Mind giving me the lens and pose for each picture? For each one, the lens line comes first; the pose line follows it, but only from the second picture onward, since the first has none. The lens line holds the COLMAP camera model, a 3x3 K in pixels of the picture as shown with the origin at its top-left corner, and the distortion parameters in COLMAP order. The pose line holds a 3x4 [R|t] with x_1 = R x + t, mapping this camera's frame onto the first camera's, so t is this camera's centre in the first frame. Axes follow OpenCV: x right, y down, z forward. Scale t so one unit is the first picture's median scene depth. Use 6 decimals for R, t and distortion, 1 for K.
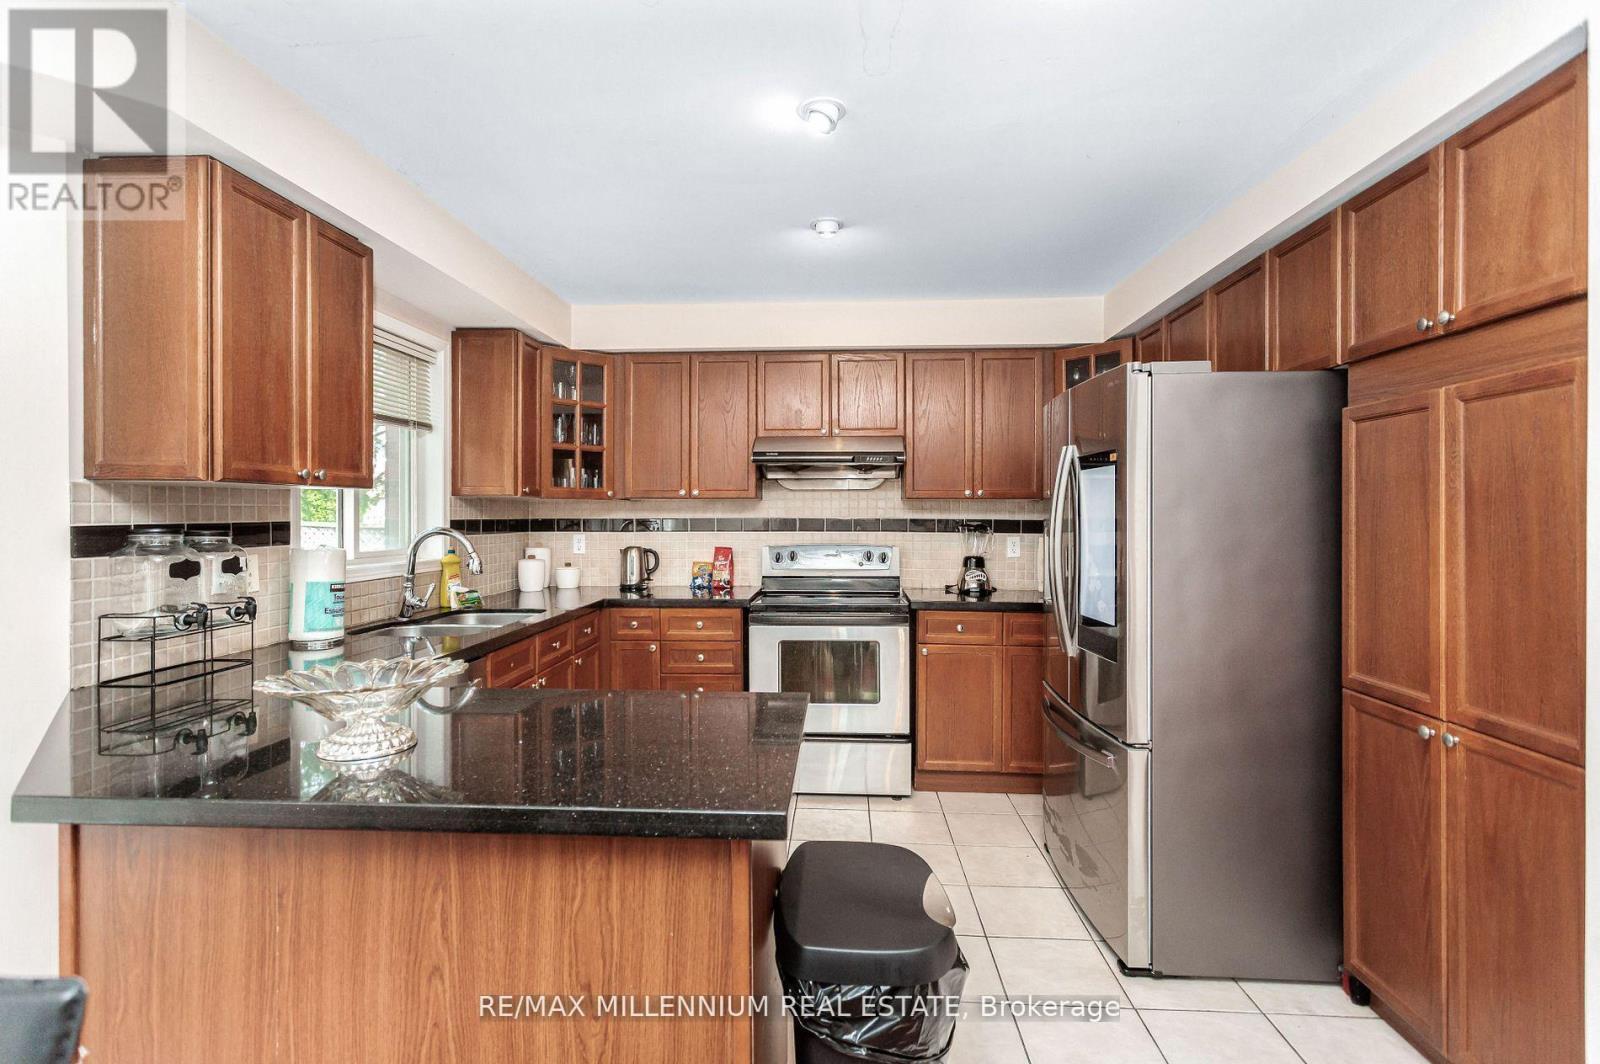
lens RADIAL K [[738.9, 0, 797.5], [0, 738.9, 515.7], [0, 0, 1]] dist [0.000291, 0.000118]
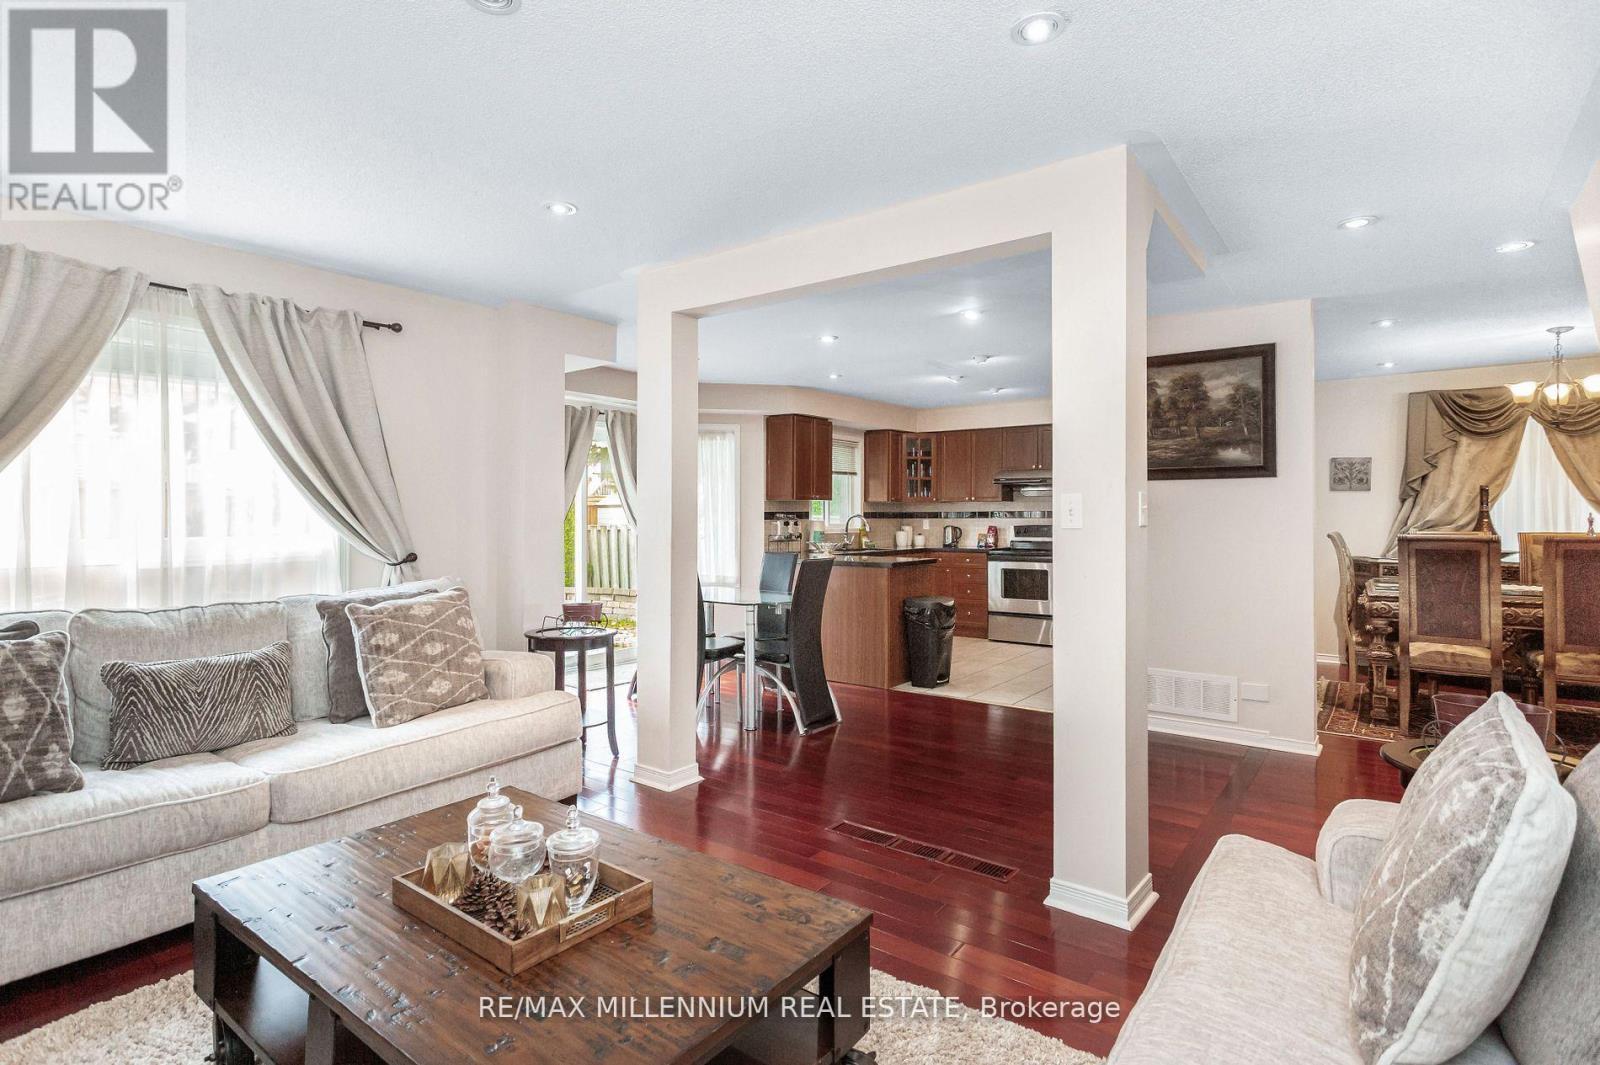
lens RADIAL K [[763.6, 0, 790.2], [0, 763.6, 536.1], [0, 0, 1]] dist [0.001151, 0.000557]
pose [[0.816470, 0.009206, -0.577315, 0.741585], [0.004739, 0.999732, 0.022645, 0.025391], [0.577369, -0.021225, 0.816208, -1.122318]]
